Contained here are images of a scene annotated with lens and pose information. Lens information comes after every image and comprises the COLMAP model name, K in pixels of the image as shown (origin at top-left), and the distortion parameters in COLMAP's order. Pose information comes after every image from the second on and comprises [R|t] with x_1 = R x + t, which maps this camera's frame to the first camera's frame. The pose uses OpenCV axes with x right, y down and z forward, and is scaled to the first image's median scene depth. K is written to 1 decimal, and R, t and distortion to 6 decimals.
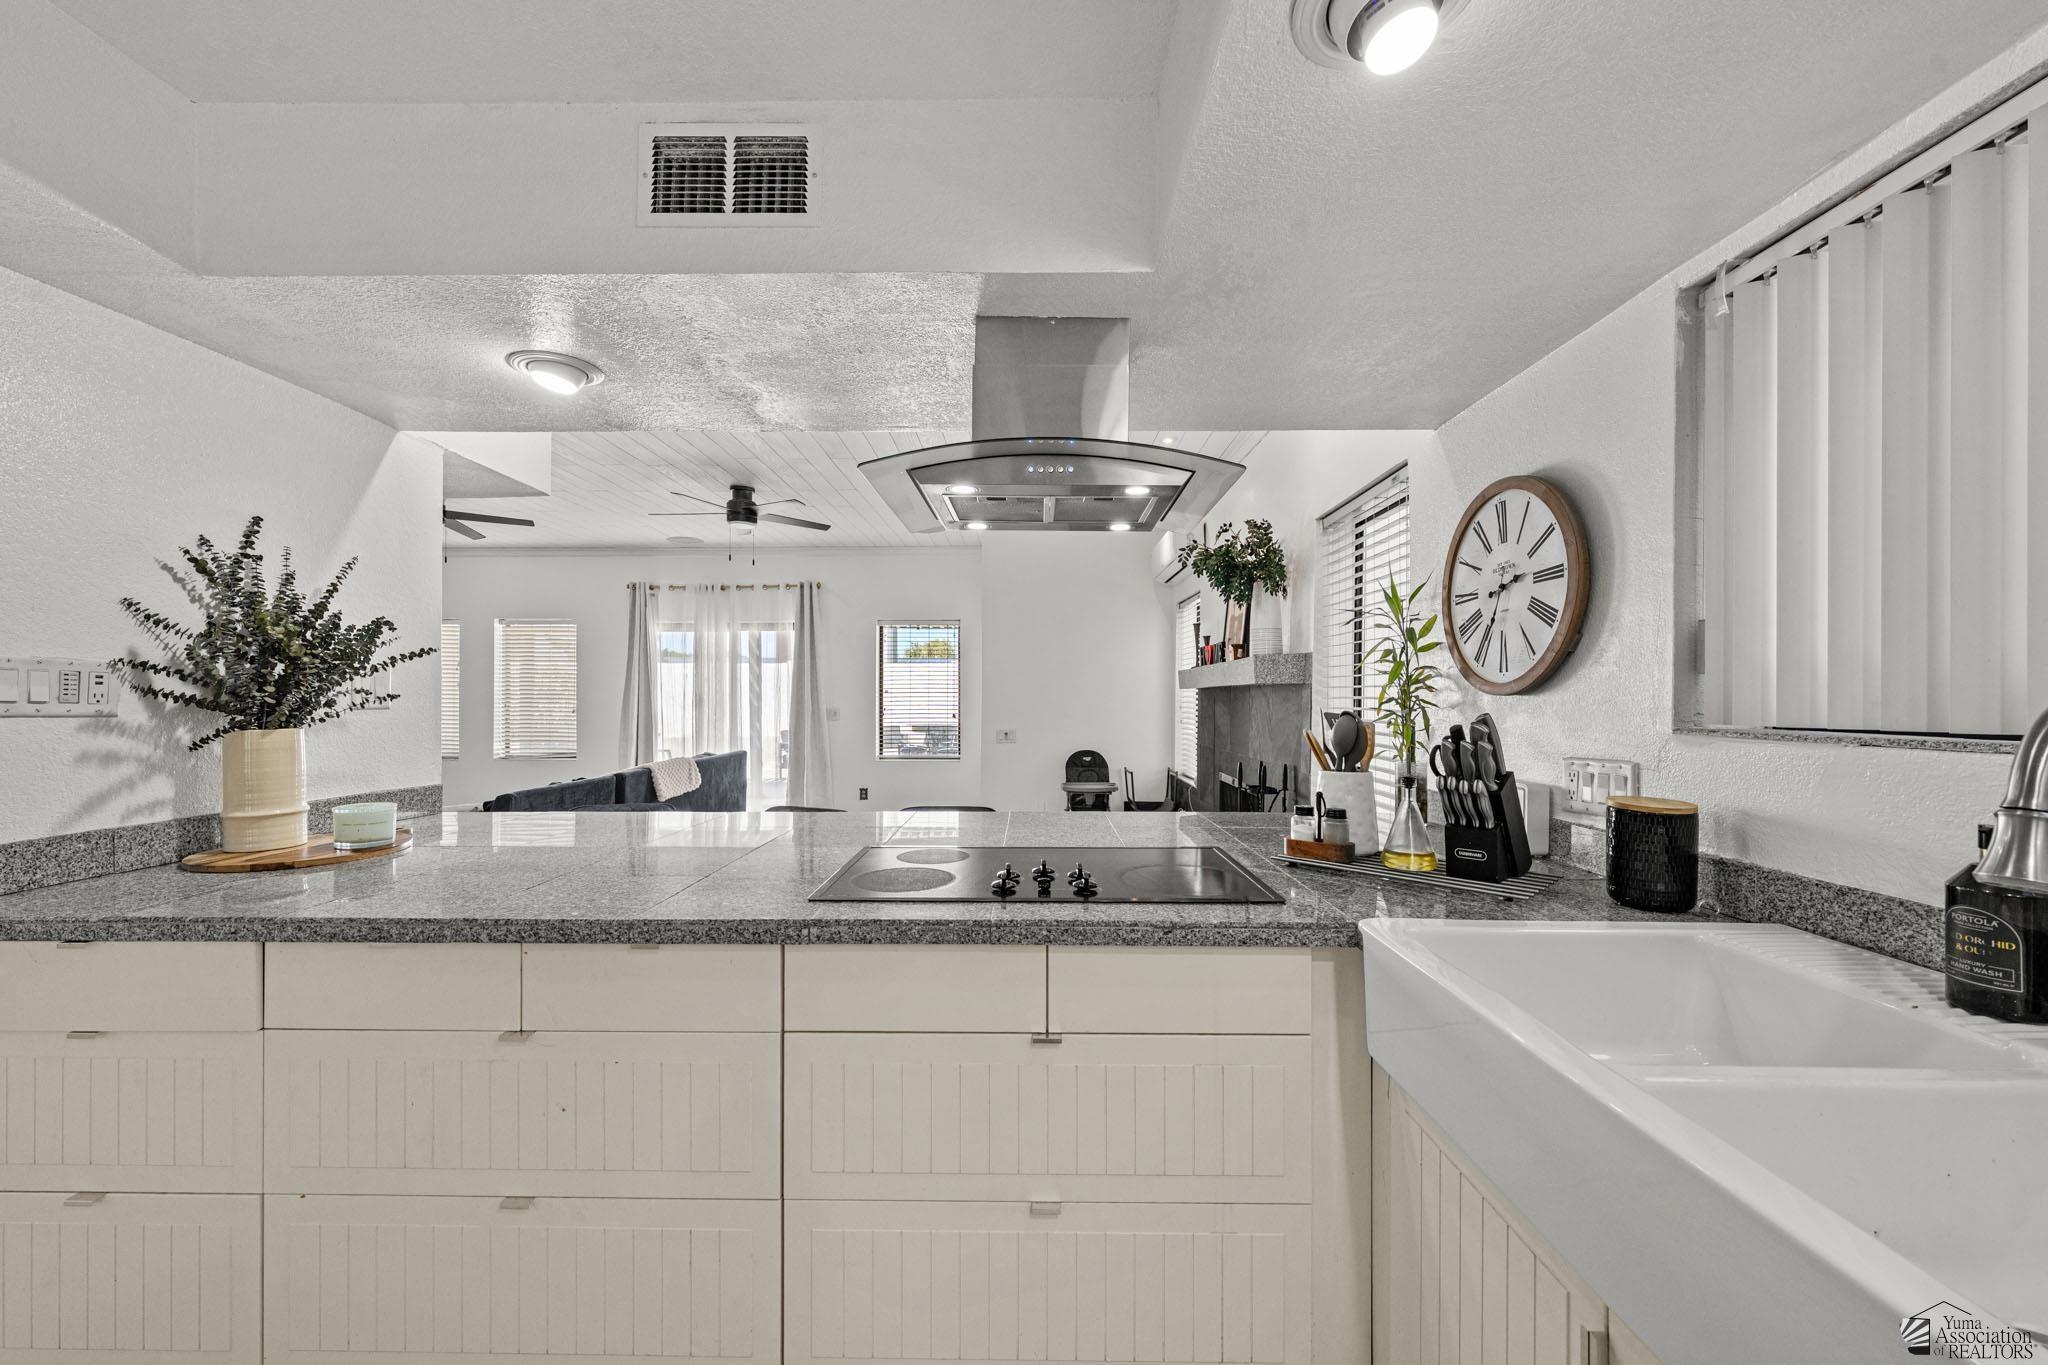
lens RADIAL K [[761.7, 0, 1023.8], [0, 761.7, 692.5], [0, 0, 1]] dist [-0.000498, -0.000023]
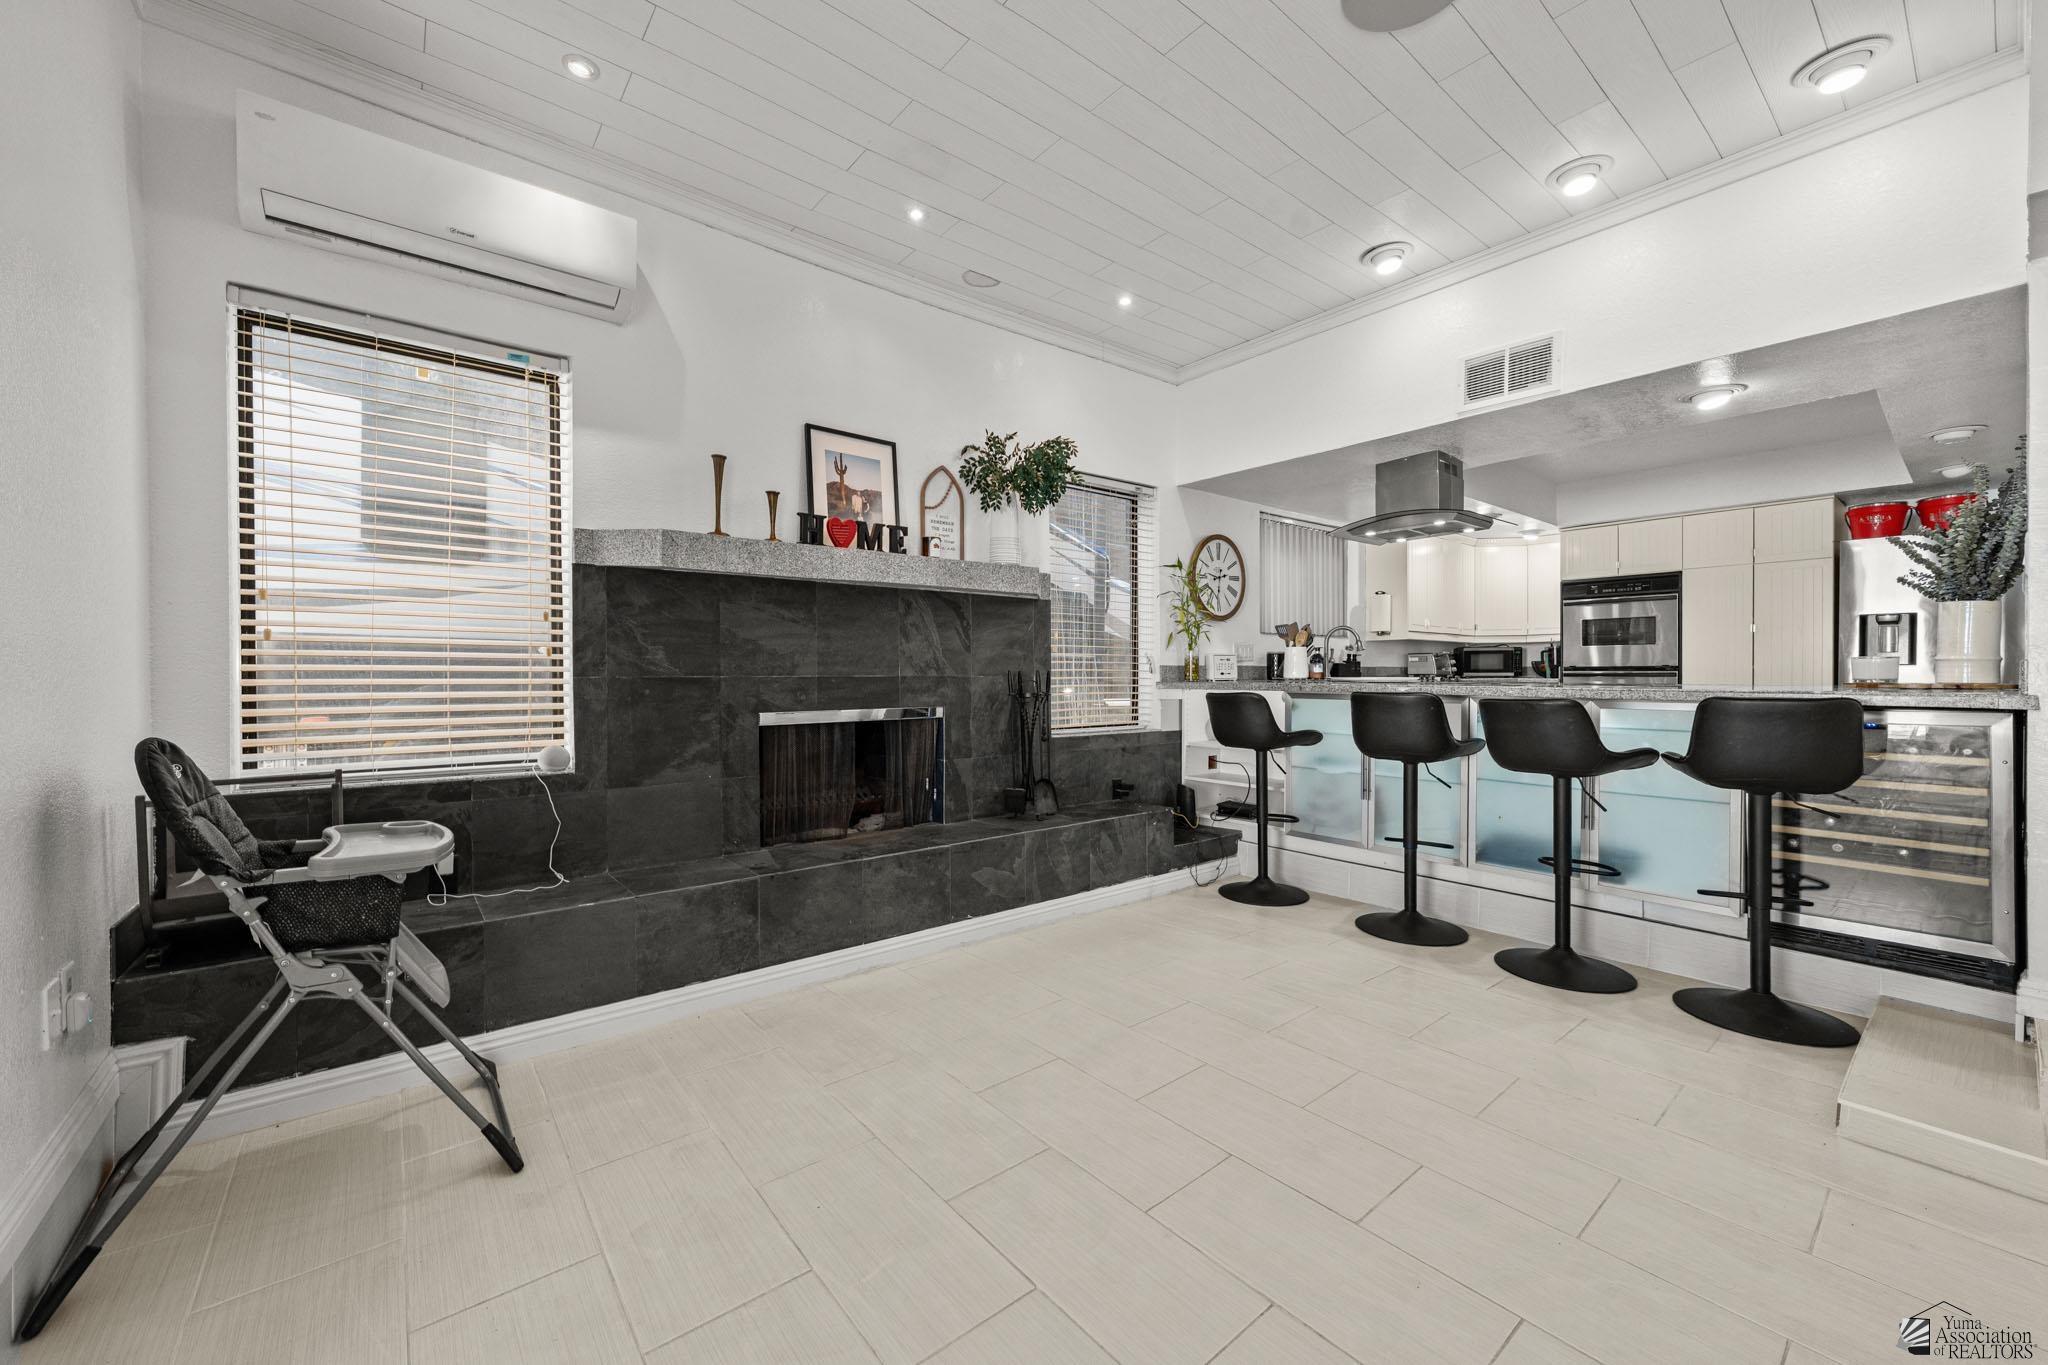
lens RADIAL K [[793.1, 0, 1024.6], [0, 793.1, 676.6], [0, 0, 1]] dist [-0.001887, -0.000175]
pose [[-0.641328, -0.006811, 0.767236, -1.000658], [-0.003931, 0.999977, 0.005591, 0.182852], [-0.767256, 0.000570, -0.641340, 3.270744]]
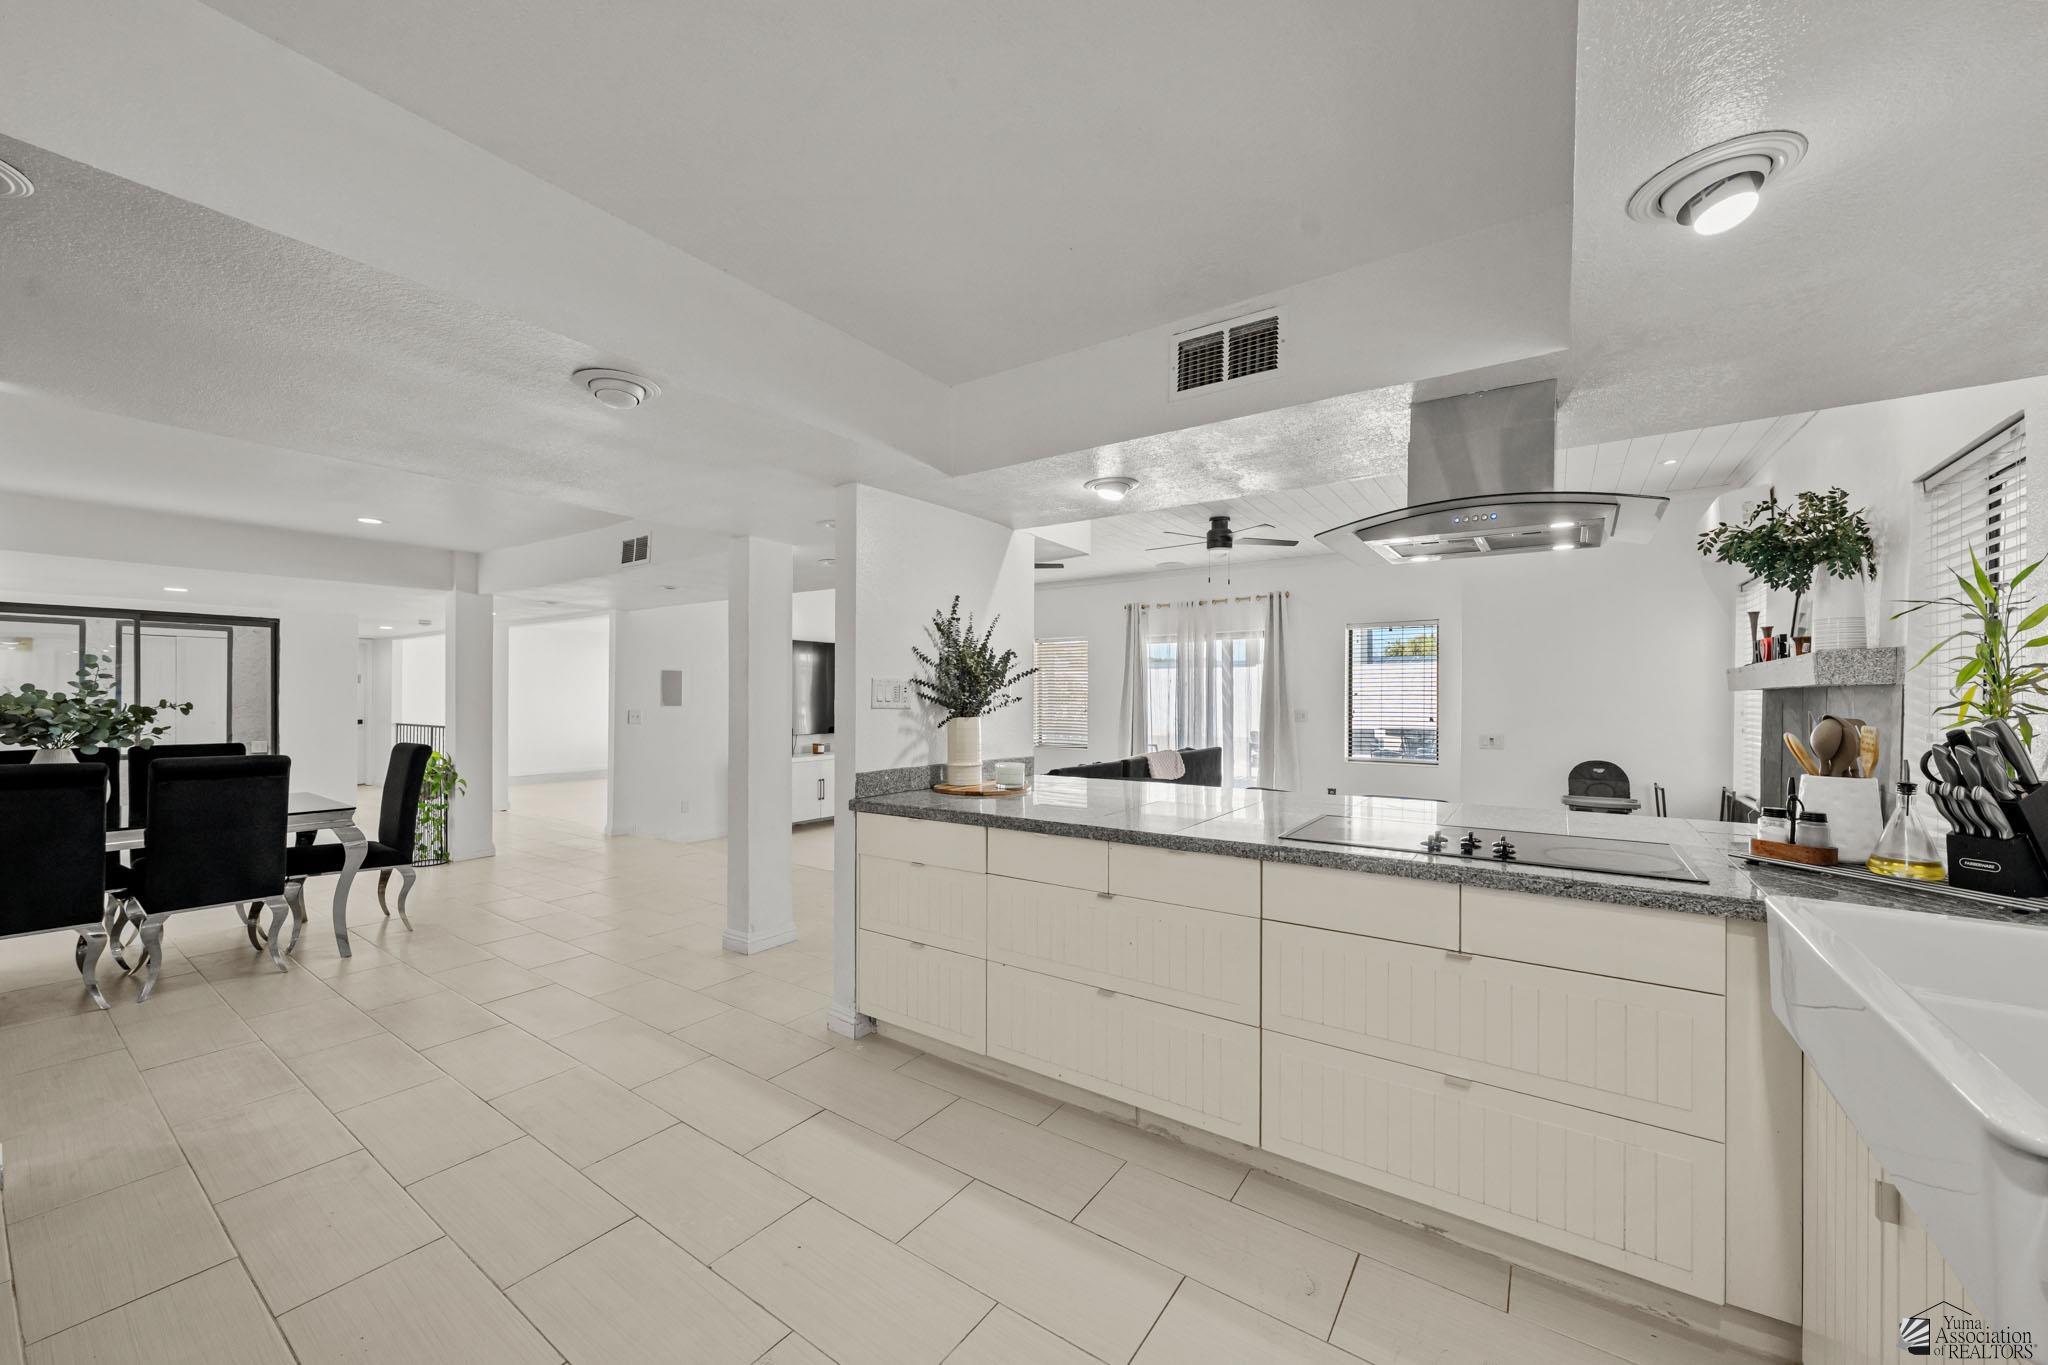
lens RADIAL K [[769.1, 0, 1018.4], [0, 769.1, 702.0], [0, 0, 1]] dist [-0.000417, -0.000037]
pose [[0.825412, 0.003923, -0.564517, 0.105800], [0.001408, 0.999958, 0.009007, -0.002480], [0.564529, -0.008229, 0.825372, -0.382443]]
